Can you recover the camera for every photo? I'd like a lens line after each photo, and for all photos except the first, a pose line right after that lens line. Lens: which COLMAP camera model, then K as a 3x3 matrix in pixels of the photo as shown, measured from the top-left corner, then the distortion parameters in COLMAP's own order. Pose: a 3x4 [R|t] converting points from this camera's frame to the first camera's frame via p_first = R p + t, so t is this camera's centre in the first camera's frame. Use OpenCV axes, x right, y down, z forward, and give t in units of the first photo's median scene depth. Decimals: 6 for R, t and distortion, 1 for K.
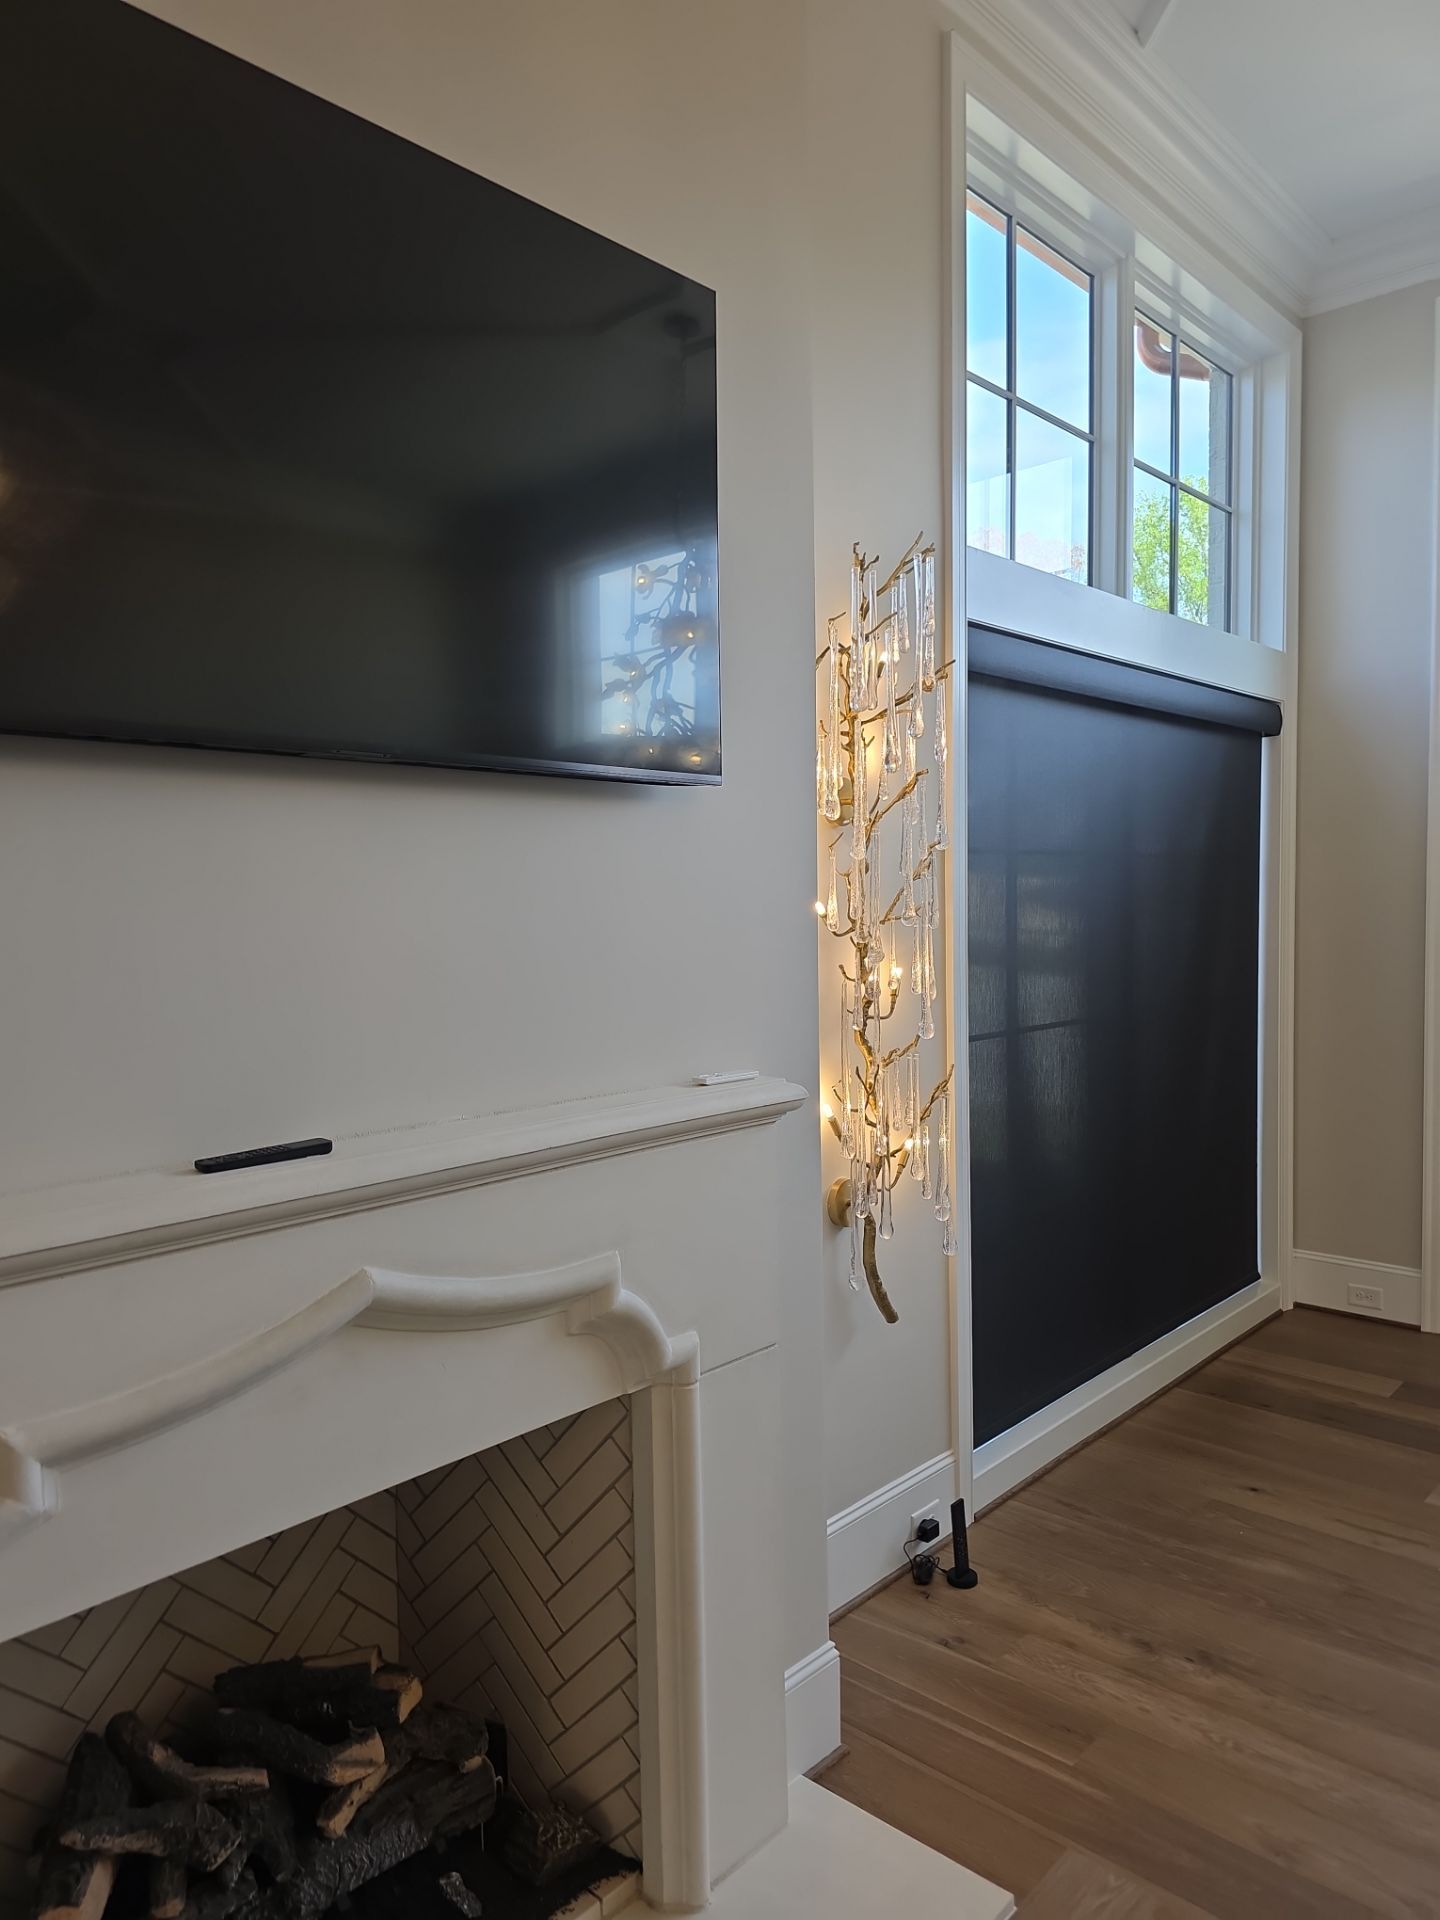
lens RADIAL K [[1289.8, 0, 730.3], [0, 1289.8, 966.2], [0, 0, 1]] dist [0.046156, -0.001685]
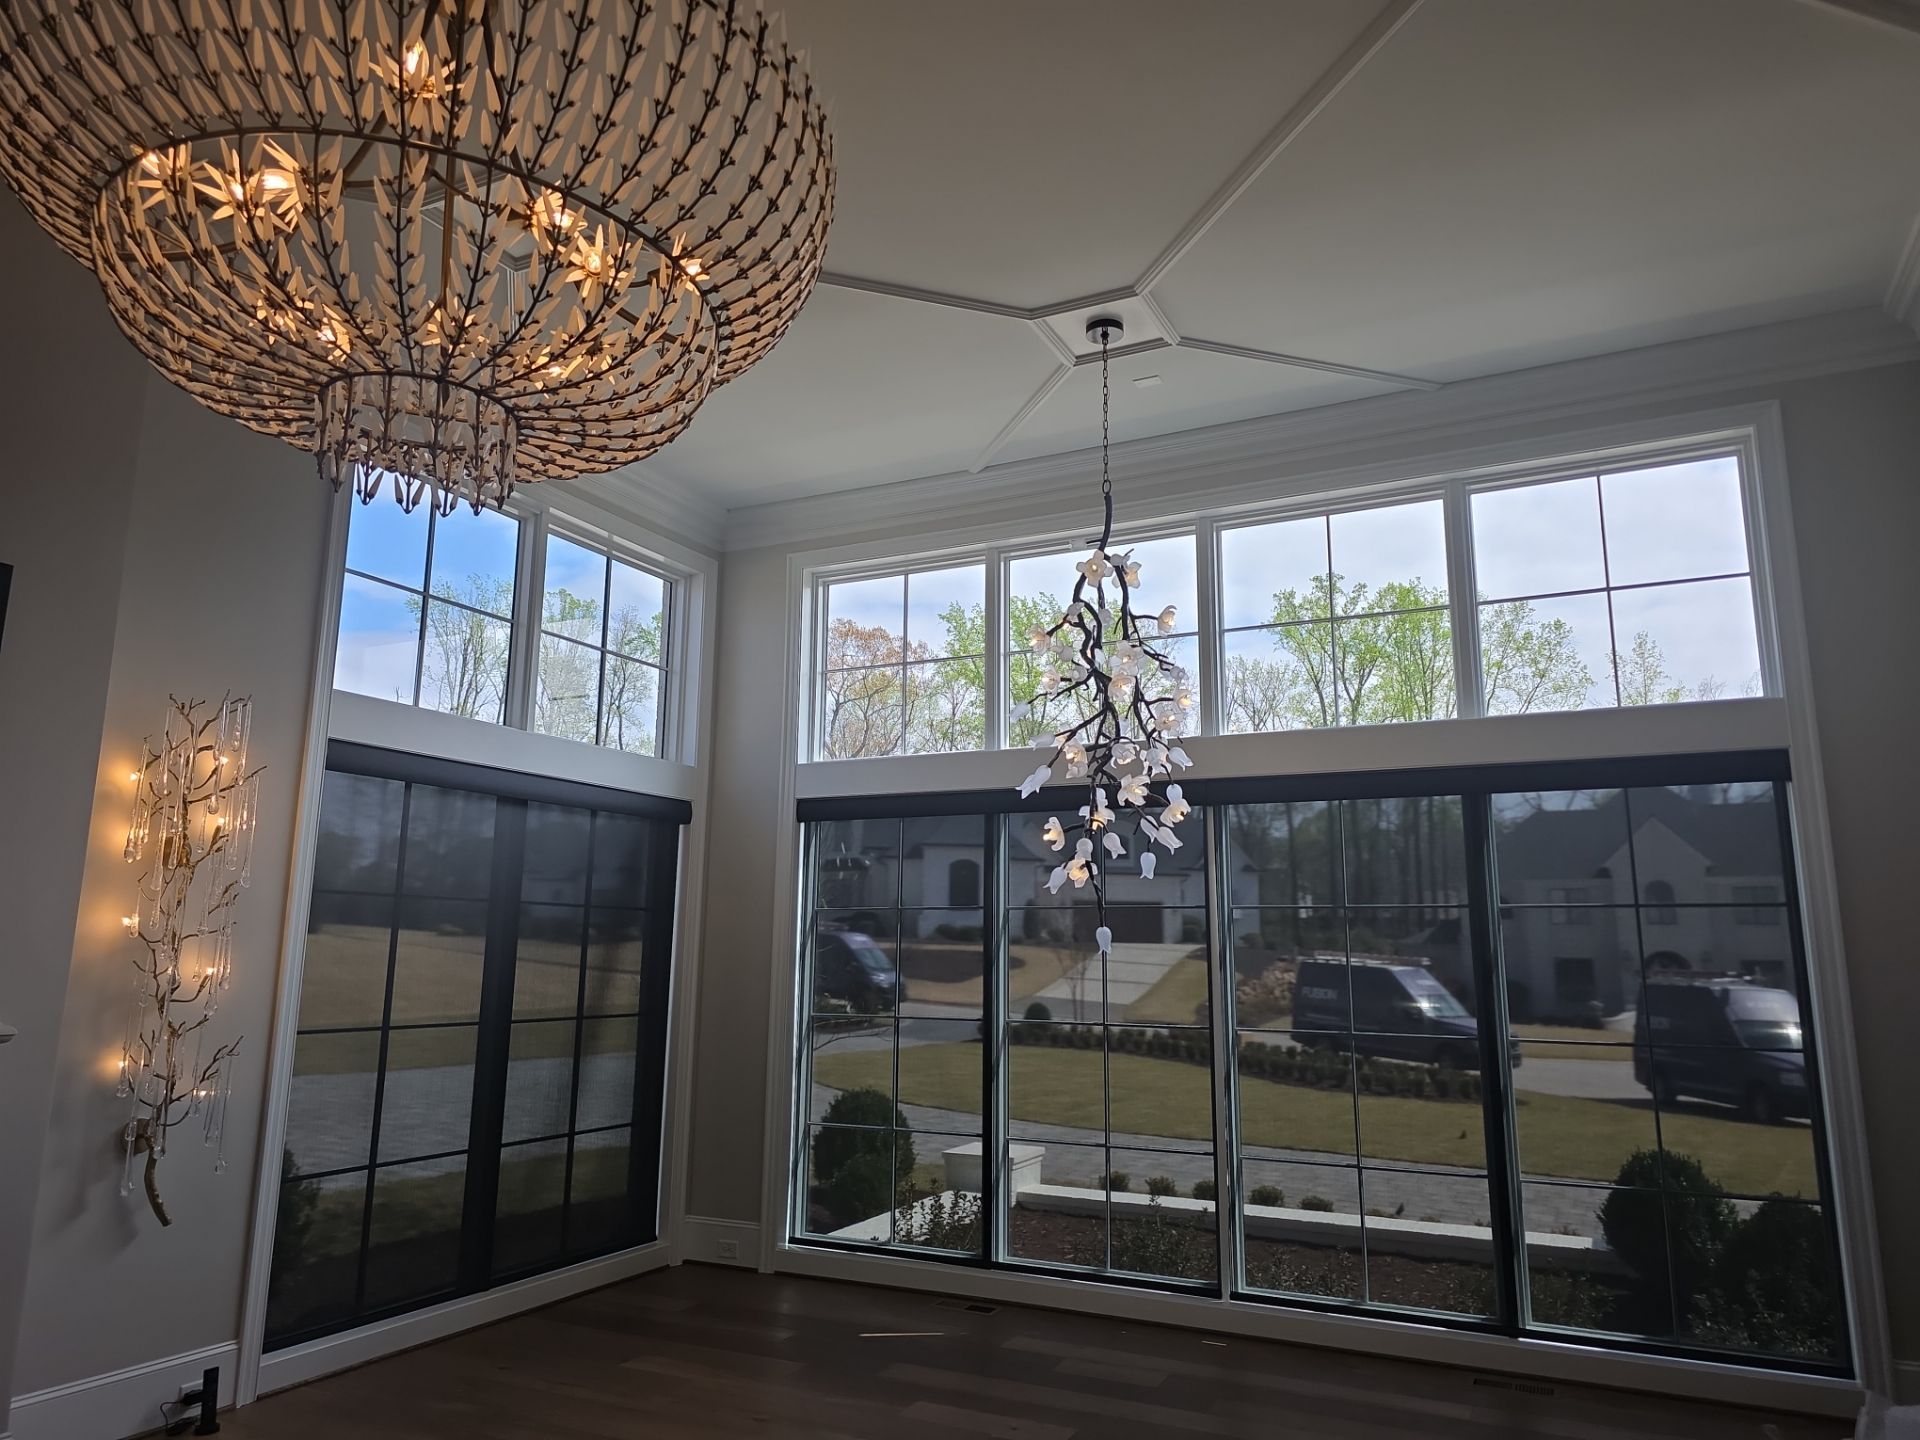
lens RADIAL K [[1289.8, 0, 957.1], [0, 1289.8, 710.5], [0, 0, 1]] dist [0.046156, -0.001685]
pose [[0.962197, 0.082031, 0.259707, 0.327885], [-0.017125, 0.969899, -0.242903, 0.040999], [-0.271815, 0.229273, 0.934639, -0.426647]]
